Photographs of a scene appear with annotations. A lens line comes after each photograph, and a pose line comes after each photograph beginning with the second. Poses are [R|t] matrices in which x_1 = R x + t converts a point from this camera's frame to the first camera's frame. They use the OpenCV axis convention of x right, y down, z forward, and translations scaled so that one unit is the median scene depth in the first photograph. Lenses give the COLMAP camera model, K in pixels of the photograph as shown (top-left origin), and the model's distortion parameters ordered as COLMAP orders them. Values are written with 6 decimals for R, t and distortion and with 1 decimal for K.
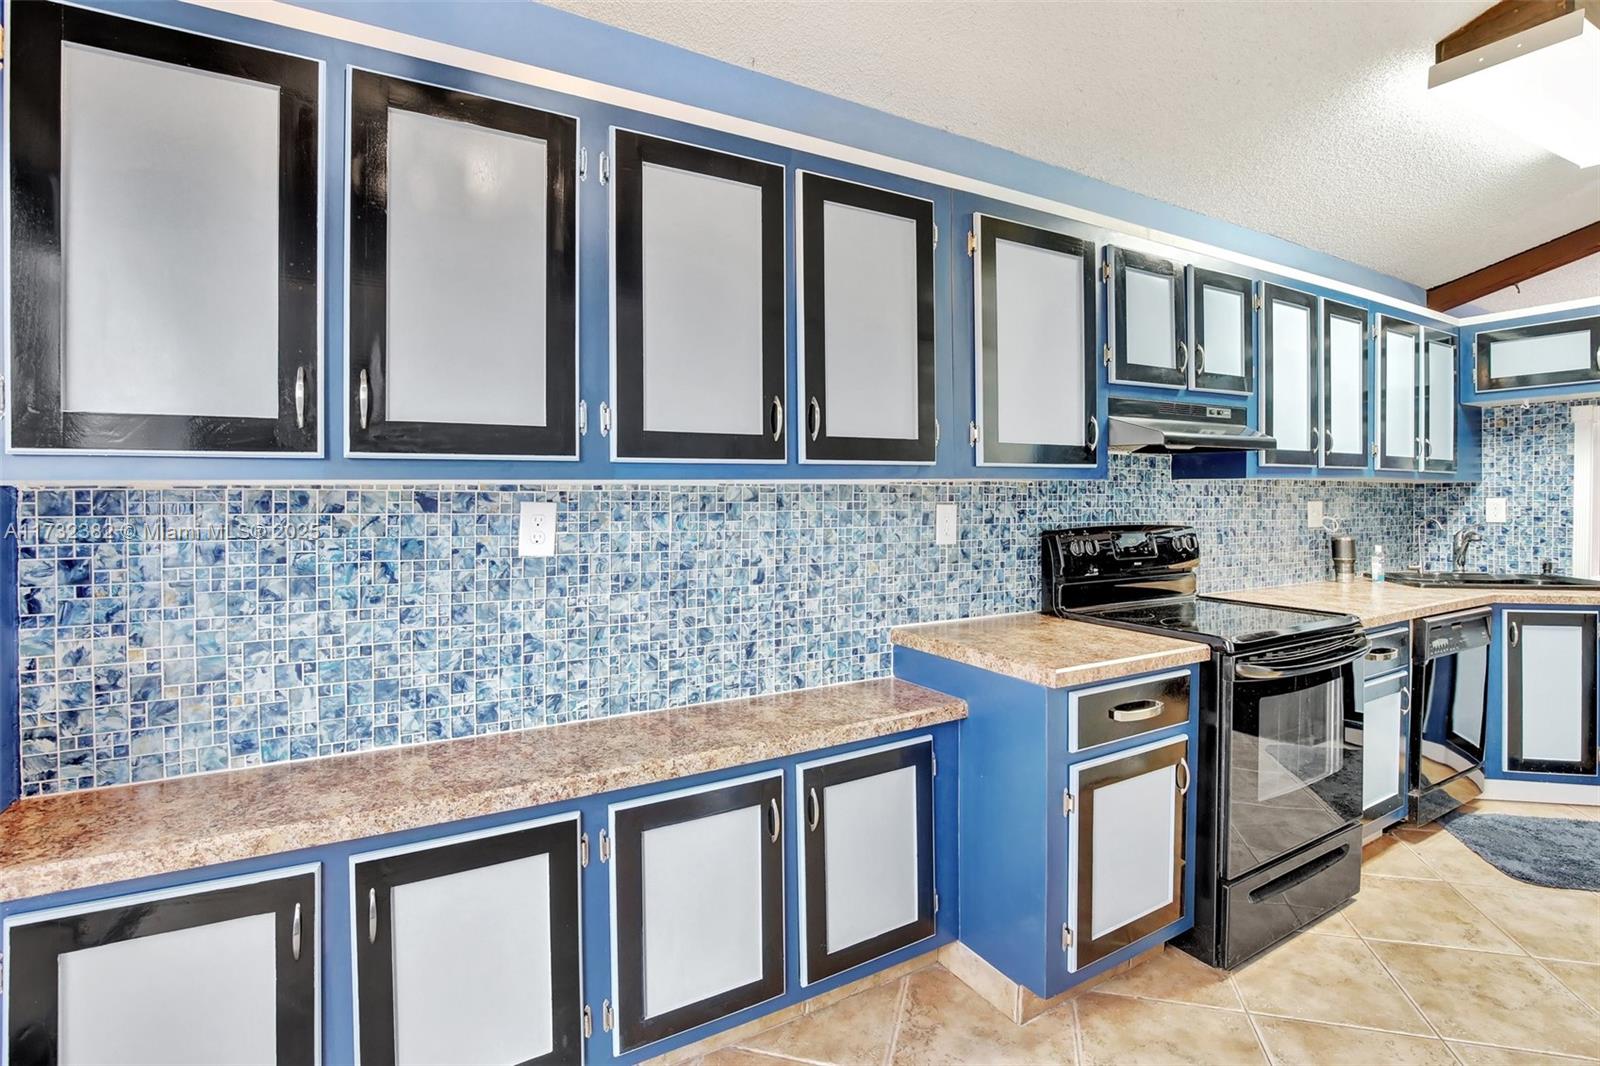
lens RADIAL K [[743.6, 0, 808.4], [0, 743.6, 504.6], [0, 0, 1]] dist [-0.002778, -0.000265]
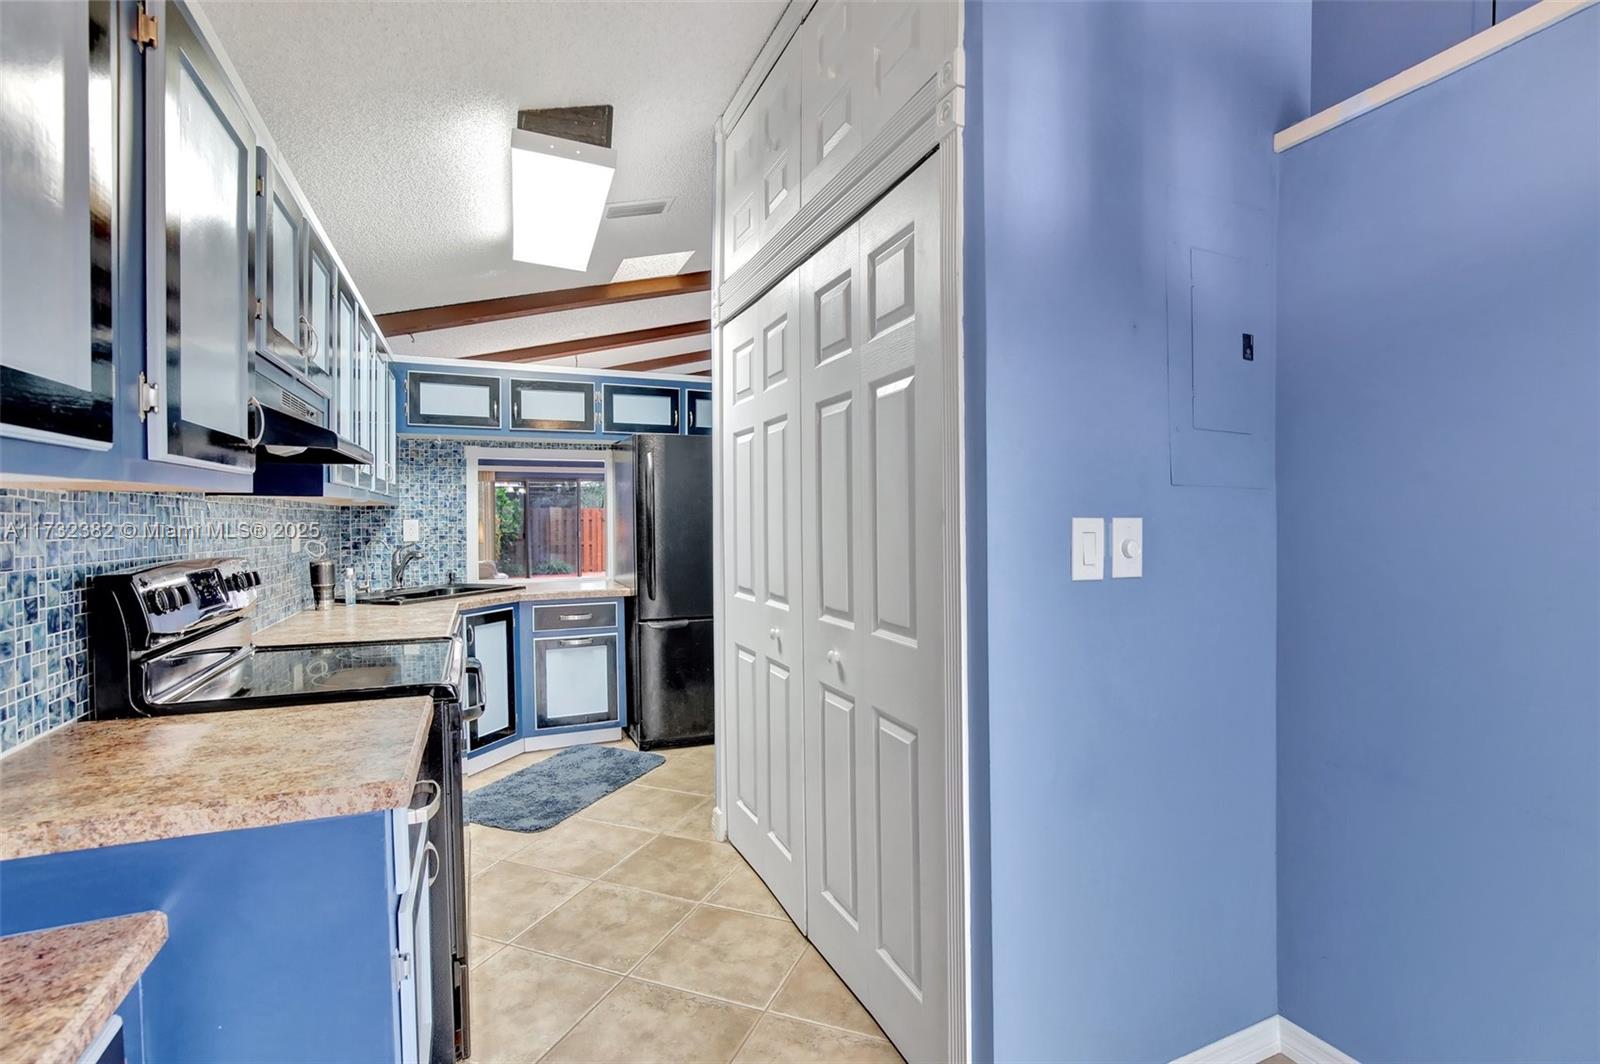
lens RADIAL K [[753.7, 0, 800.0], [0, 753.7, 532.0], [0, 0, 1]] dist [-0.010160, -0.000560]
pose [[0.120670, -0.017667, 0.992535, -0.284956], [0.011177, 0.999802, 0.016438, -0.005148], [-0.992630, 0.009110, 0.120843, 0.559231]]
